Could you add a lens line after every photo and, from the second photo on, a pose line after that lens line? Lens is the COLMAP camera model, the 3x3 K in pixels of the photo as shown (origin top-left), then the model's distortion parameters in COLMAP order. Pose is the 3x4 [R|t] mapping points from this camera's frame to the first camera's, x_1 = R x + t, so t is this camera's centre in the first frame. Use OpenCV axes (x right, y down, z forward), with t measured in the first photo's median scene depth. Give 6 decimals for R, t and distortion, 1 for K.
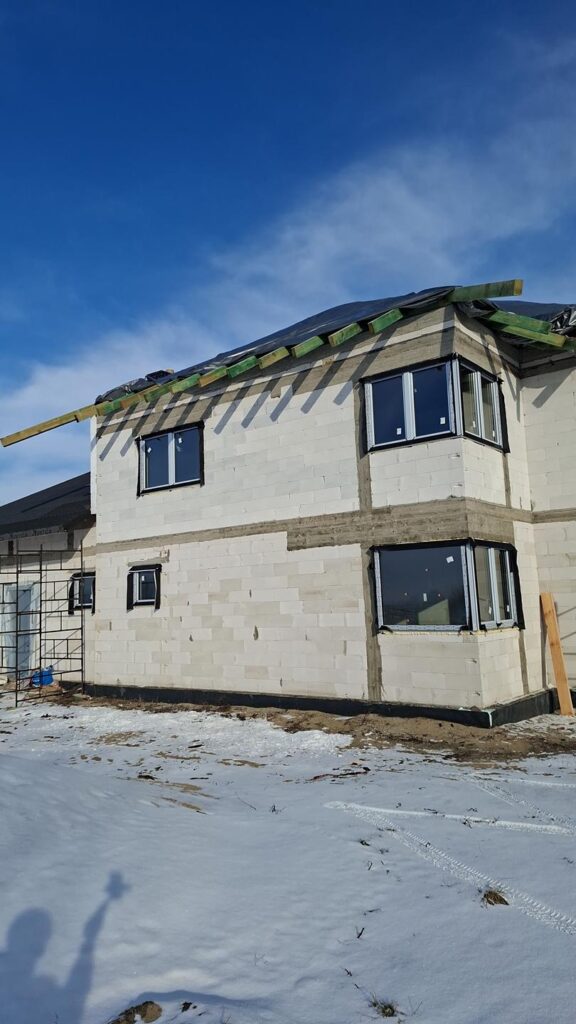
lens RADIAL K [[731.9, 0, 235.8], [0, 731.9, 490.1], [0, 0, 1]] dist [0.161719, -0.249937]
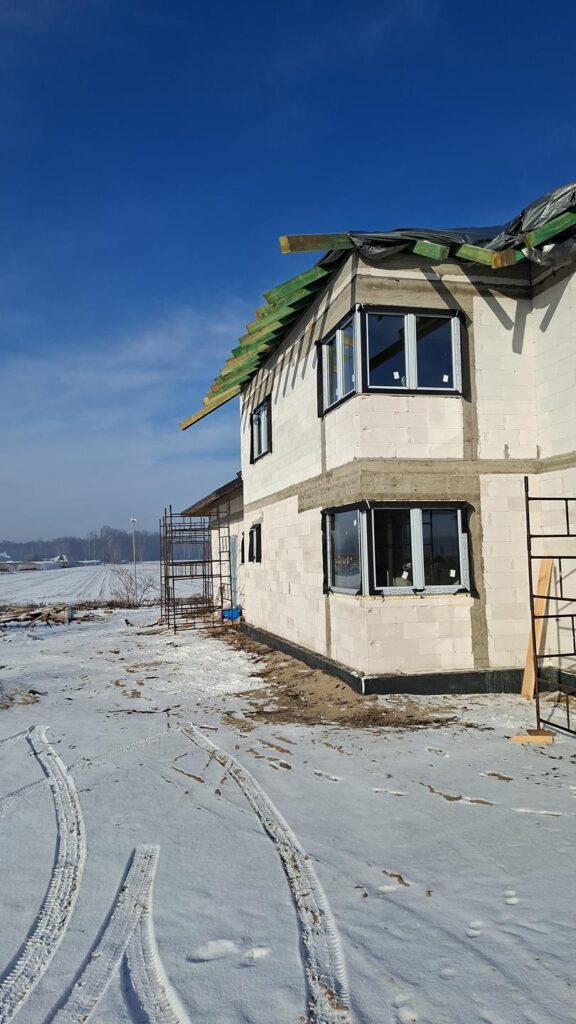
lens RADIAL K [[725.1, 0, 281.7], [0, 725.1, 498.4], [0, 0, 1]] dist [0.156494, -0.239237]
pose [[0.775601, -0.032589, -0.630382, 0.758562], [0.092058, 0.993829, 0.061887, -0.005839], [0.624474, -0.106031, 0.773815, 0.189201]]
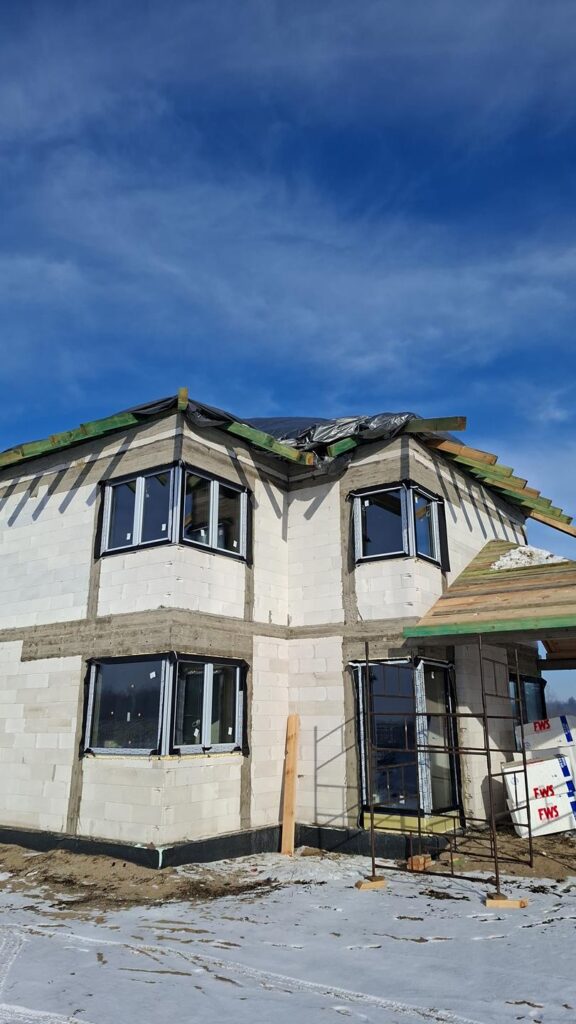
lens RADIAL K [[725.1, 0, 281.7], [0, 725.1, 498.4], [0, 0, 1]] dist [0.156494, -0.239237]
pose [[0.998271, 0.046291, 0.036225, 0.378474], [-0.040810, 0.989358, -0.139660, -0.004007], [-0.042305, 0.137940, 0.989537, 0.041223]]
